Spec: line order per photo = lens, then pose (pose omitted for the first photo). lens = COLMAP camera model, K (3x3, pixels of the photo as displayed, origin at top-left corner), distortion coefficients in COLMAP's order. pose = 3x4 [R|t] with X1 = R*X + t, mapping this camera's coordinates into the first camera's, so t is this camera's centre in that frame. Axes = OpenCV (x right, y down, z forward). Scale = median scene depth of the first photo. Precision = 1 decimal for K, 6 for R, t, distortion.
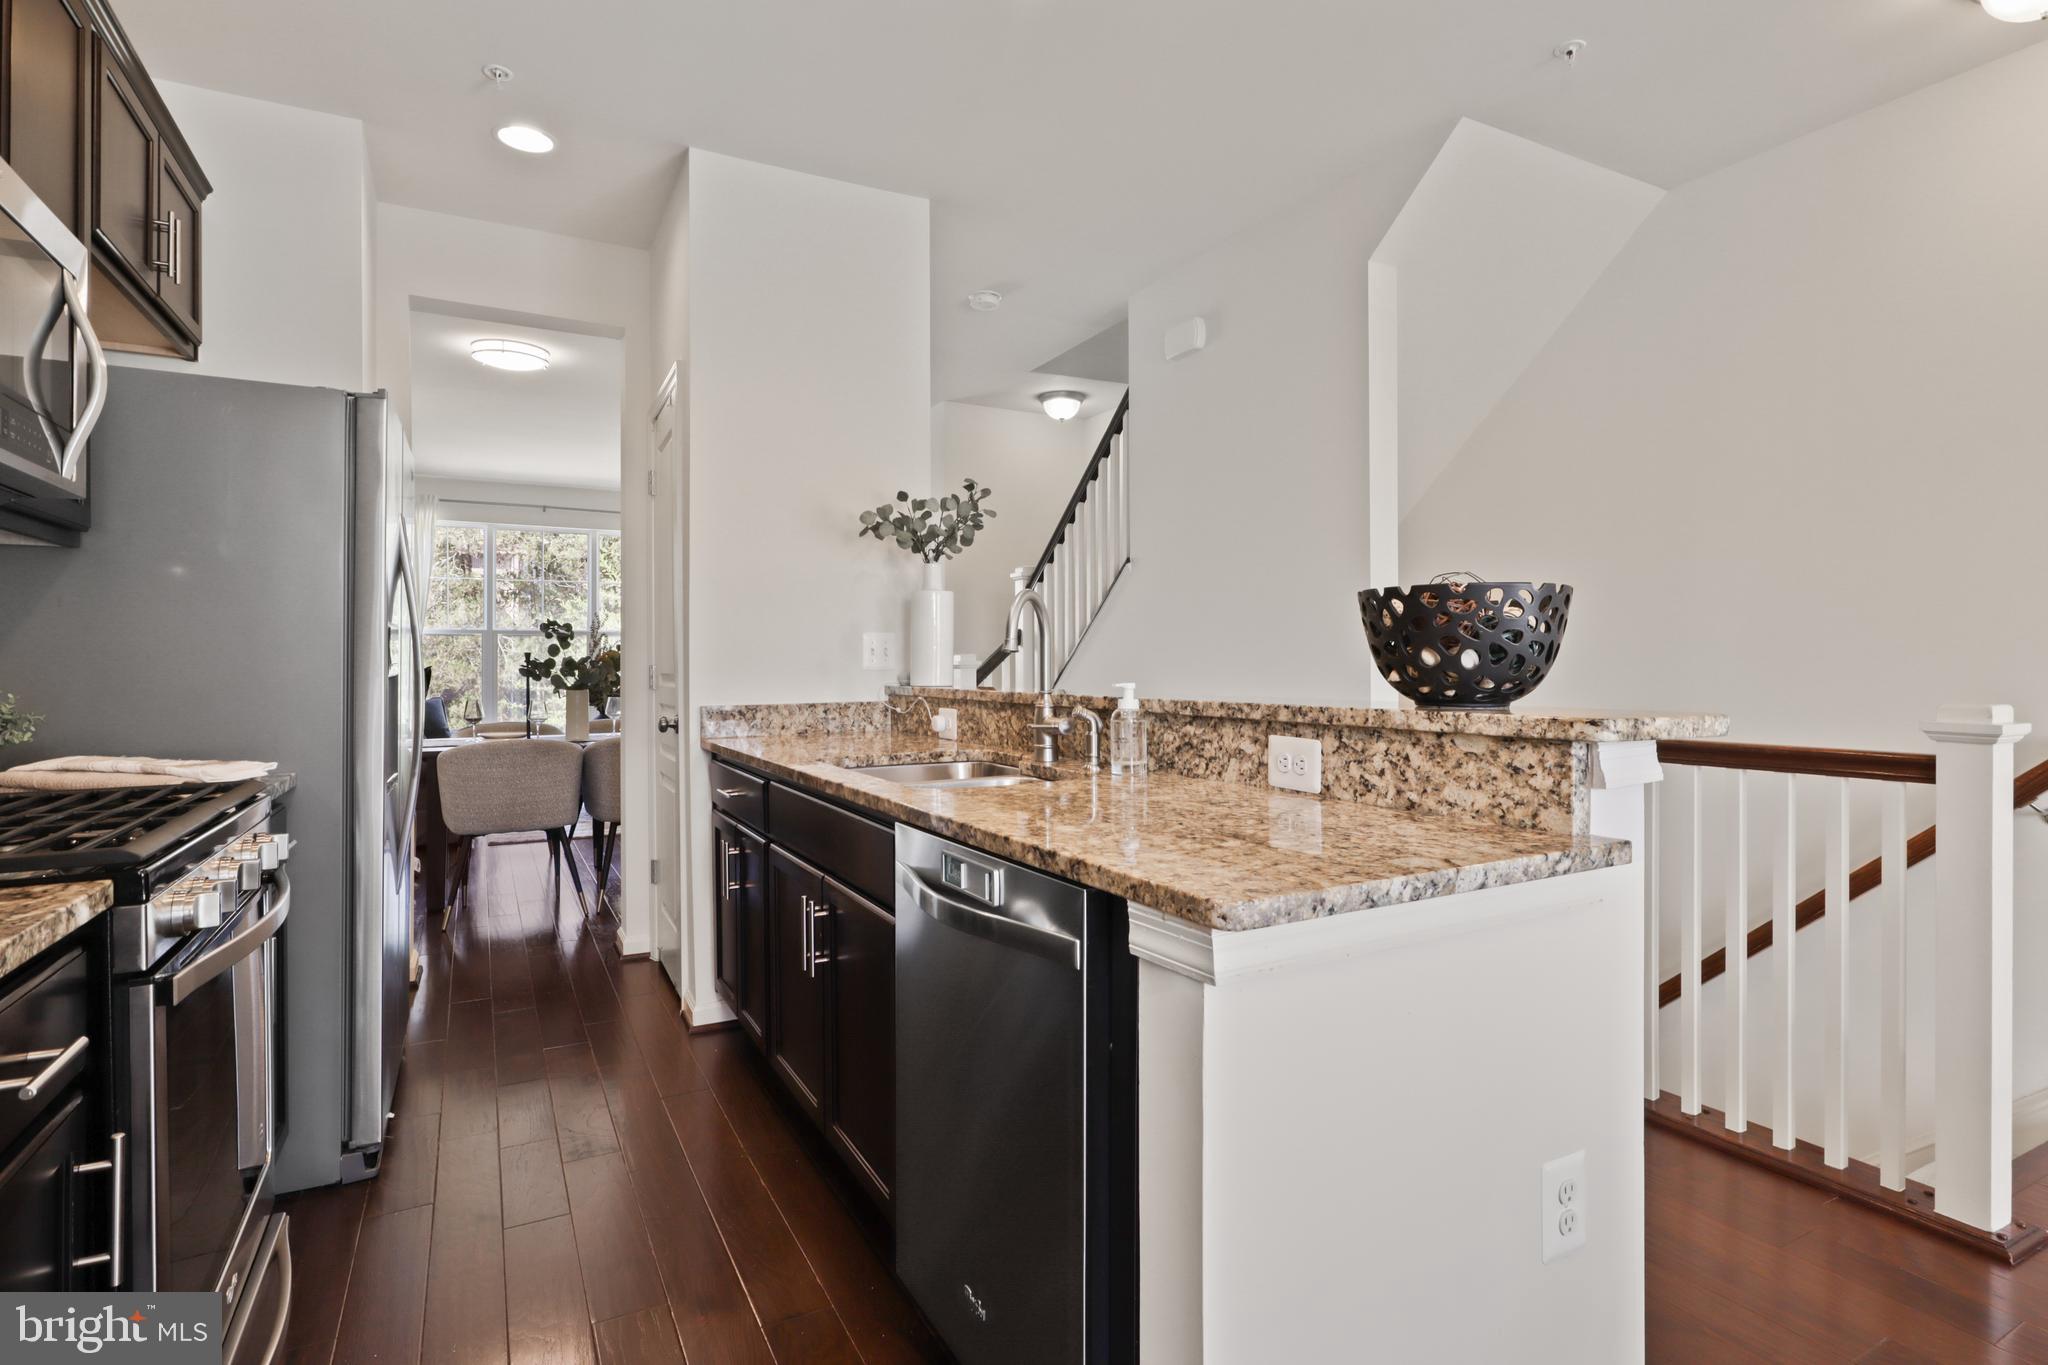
lens RADIAL K [[1029.9, 0, 1015.5], [0, 1029.9, 660.5], [0, 0, 1]] dist [-0.022356, 0.013757]
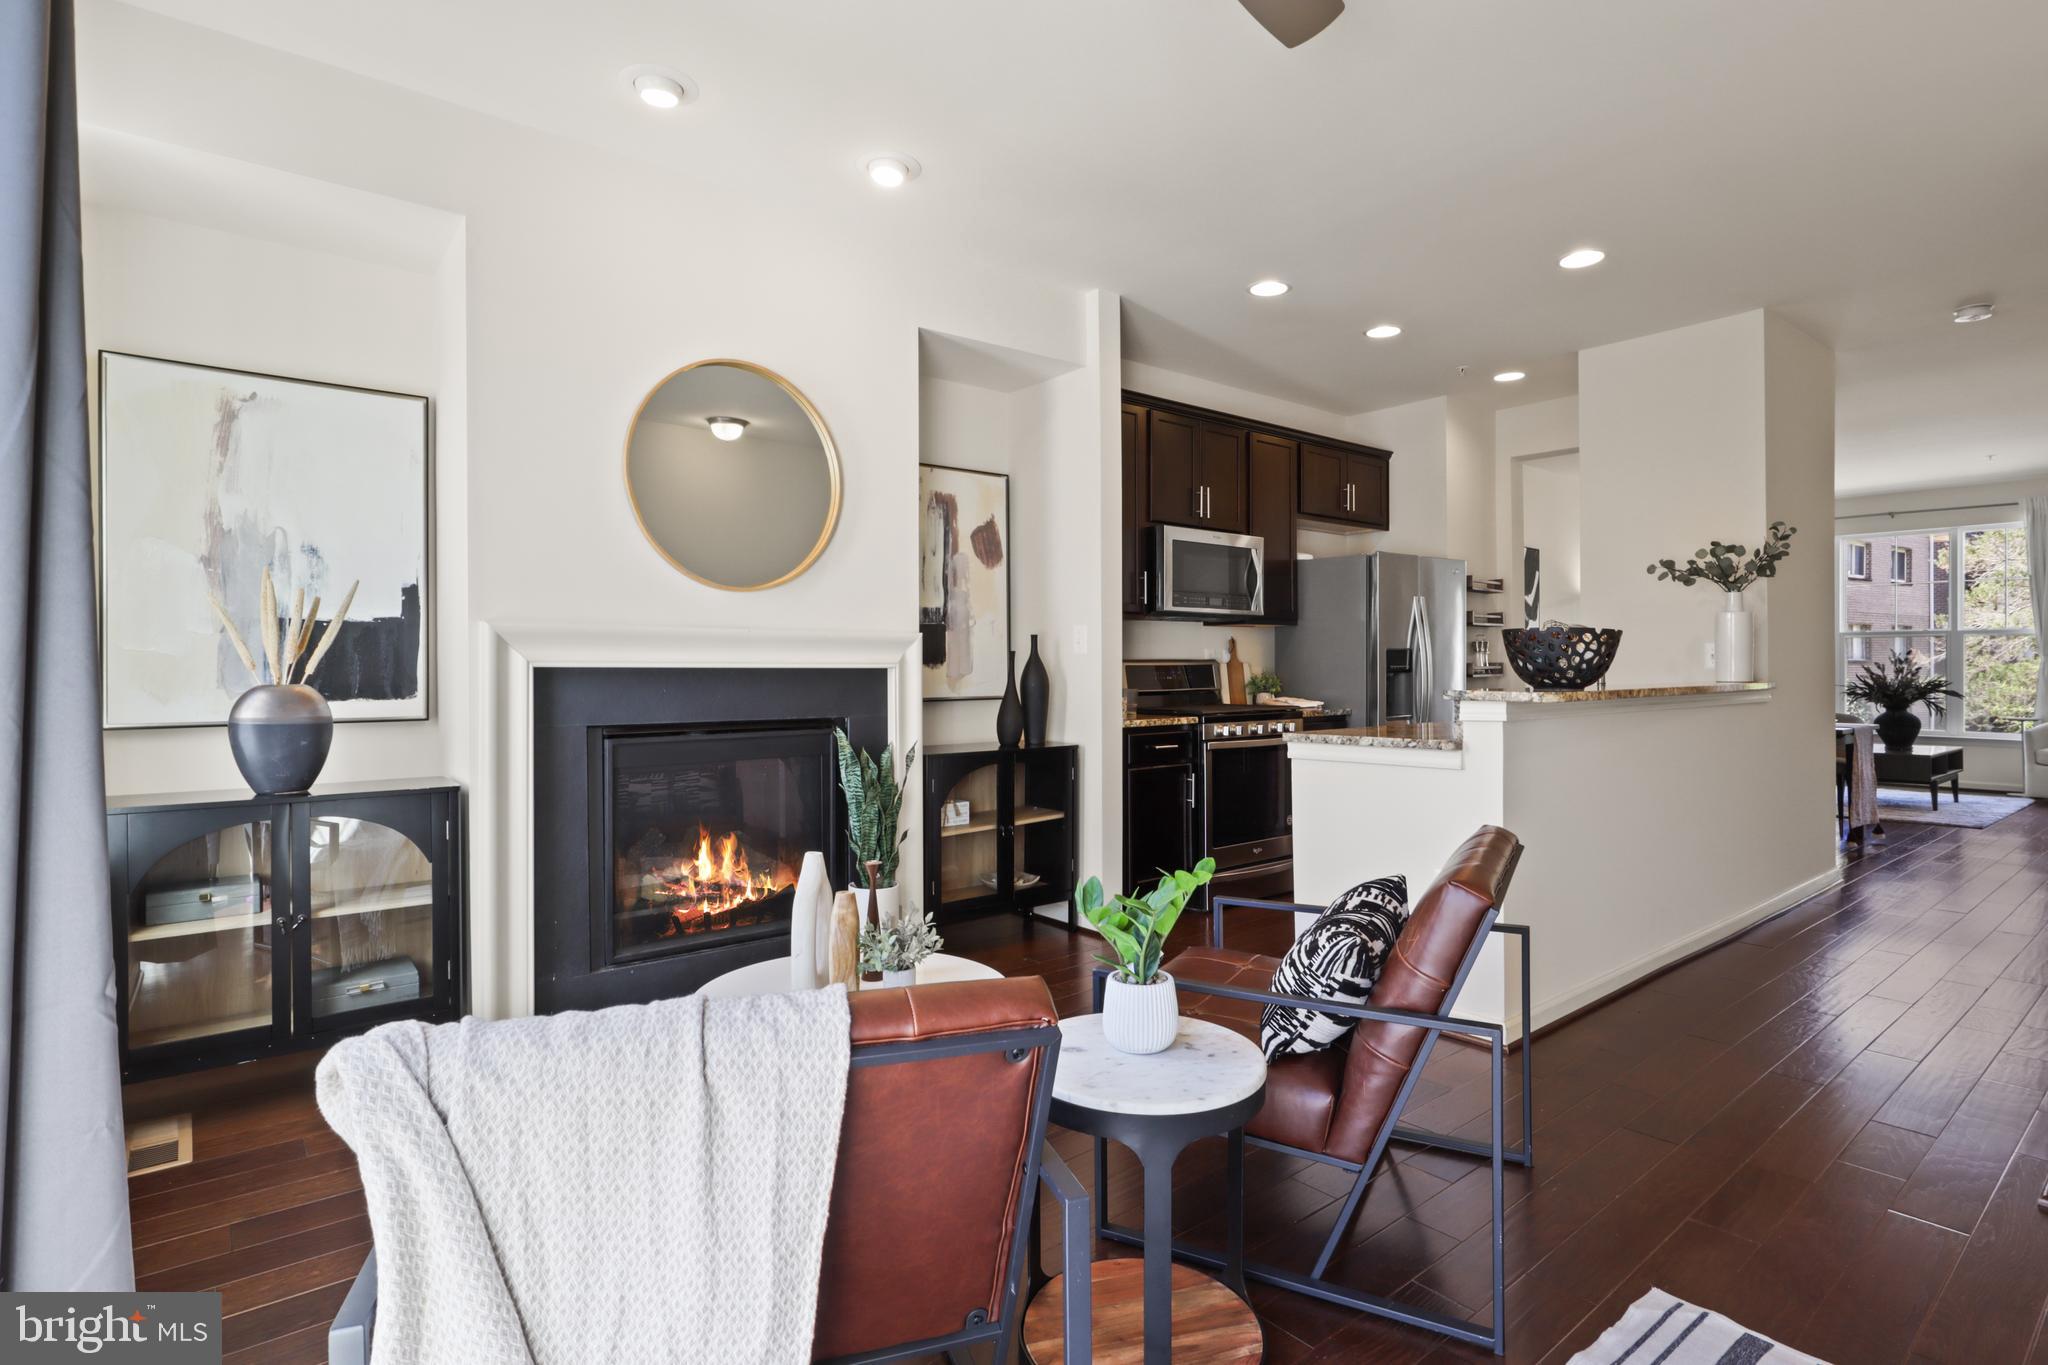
lens RADIAL K [[1014.7, 0, 1025.9], [0, 1014.7, 671.3], [0, 0, 1]] dist [-0.020438, 0.012744]
pose [[0.192169, 0.007786, -0.981331, 1.079742], [0.004119, 0.999953, 0.008740, -0.005386], [0.981353, -0.005722, 0.192128, -0.184183]]
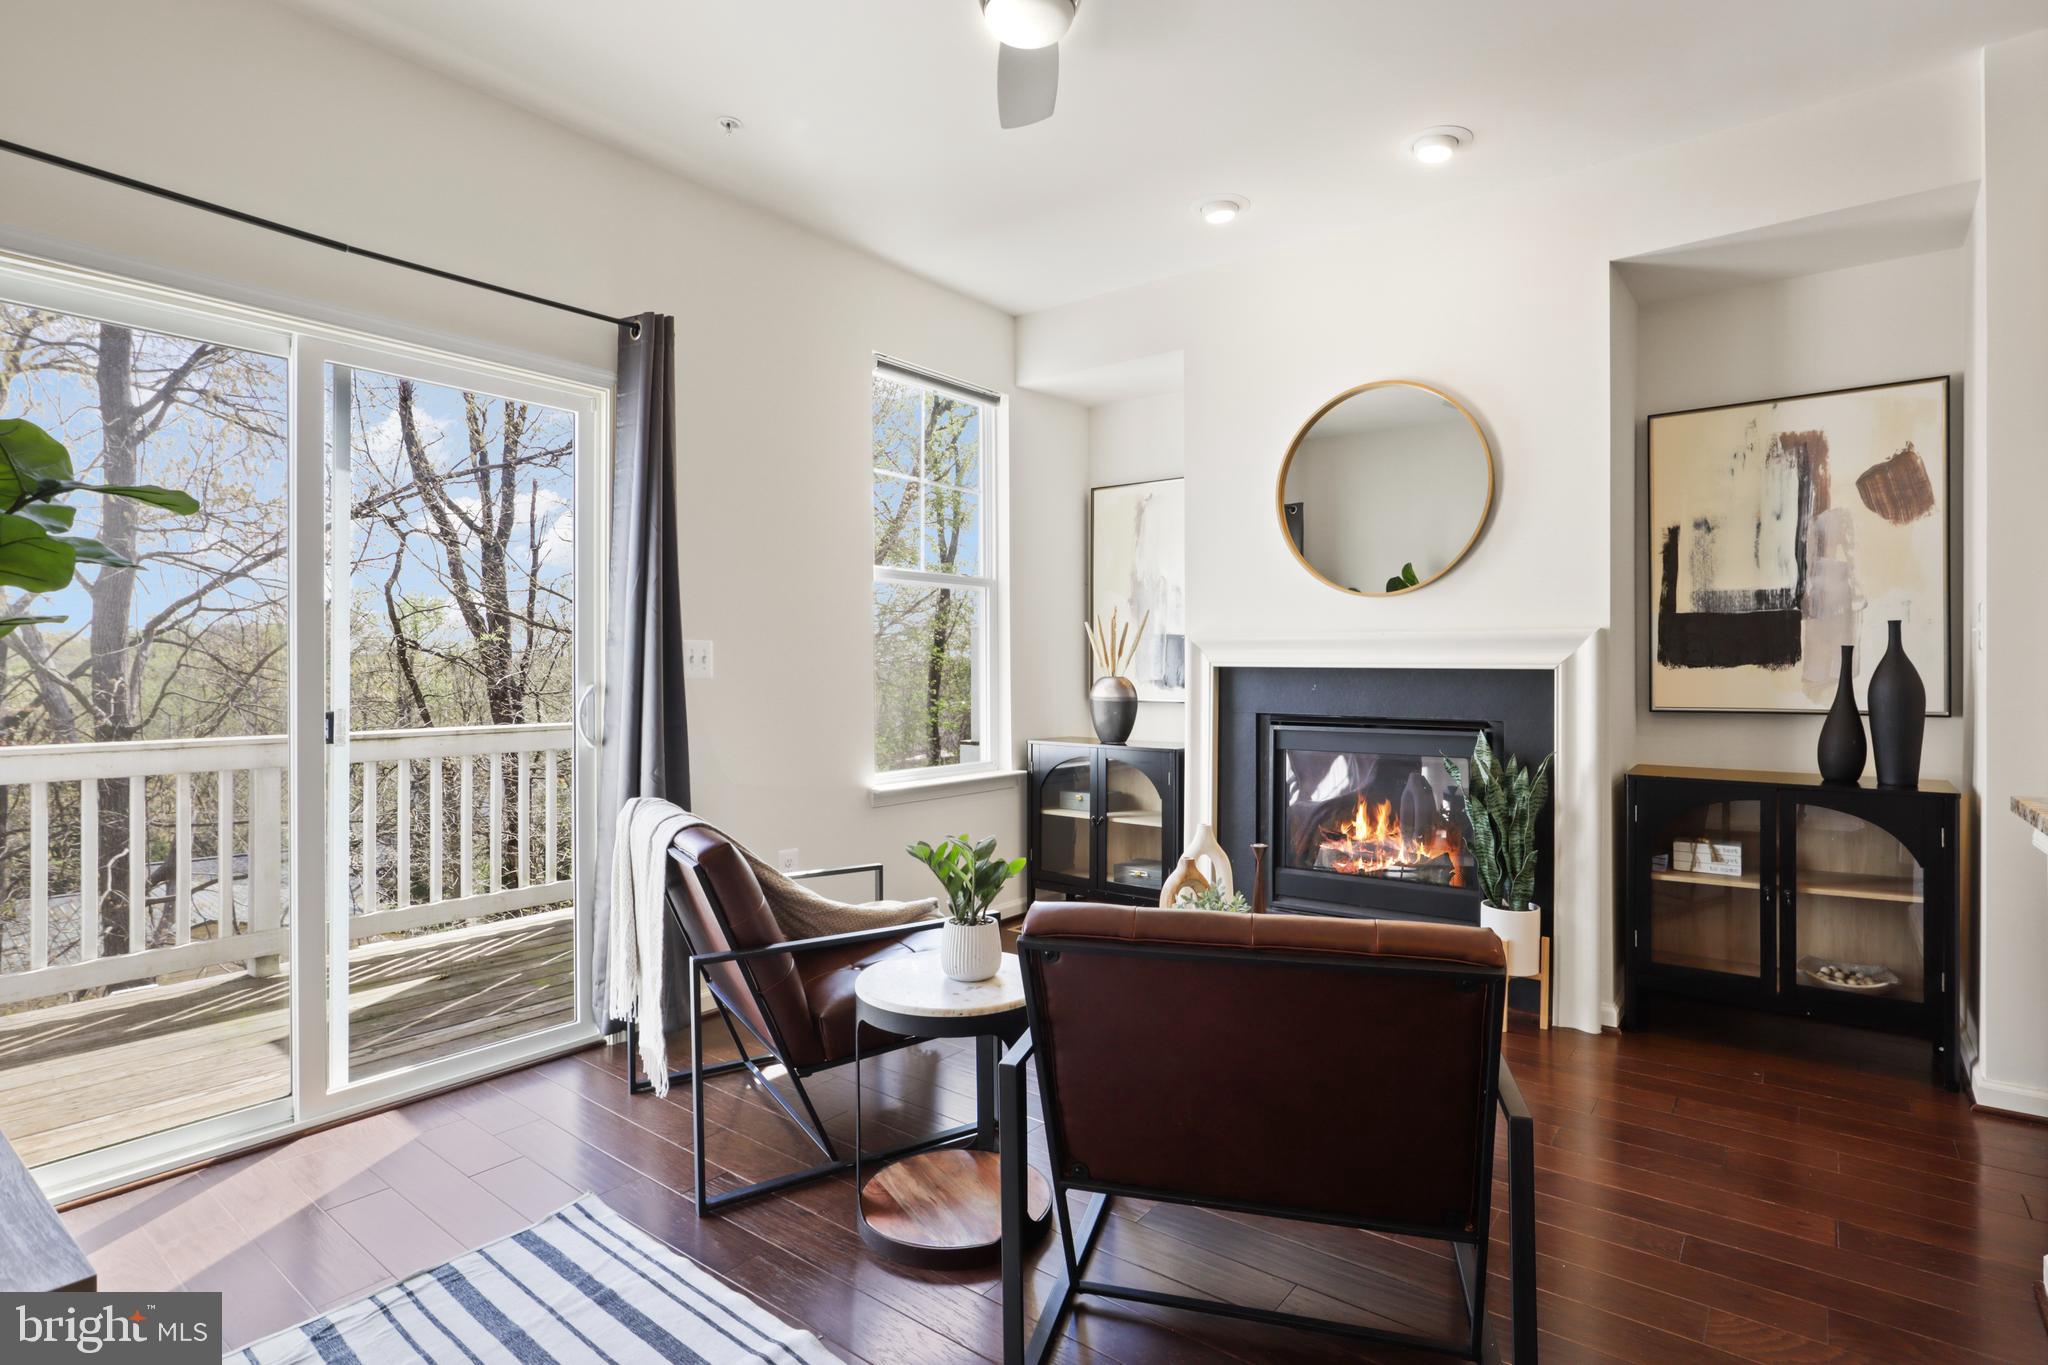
lens RADIAL K [[1039.6, 0, 1025.4], [0, 1039.6, 666.6], [0, 0, 1]] dist [-0.000254, 0.000240]
pose [[-0.907175, 0.007530, -0.420686, 0.844656], [0.006341, 0.999971, 0.004223, -0.010411], [0.420705, 0.001164, -0.907197, 0.599124]]
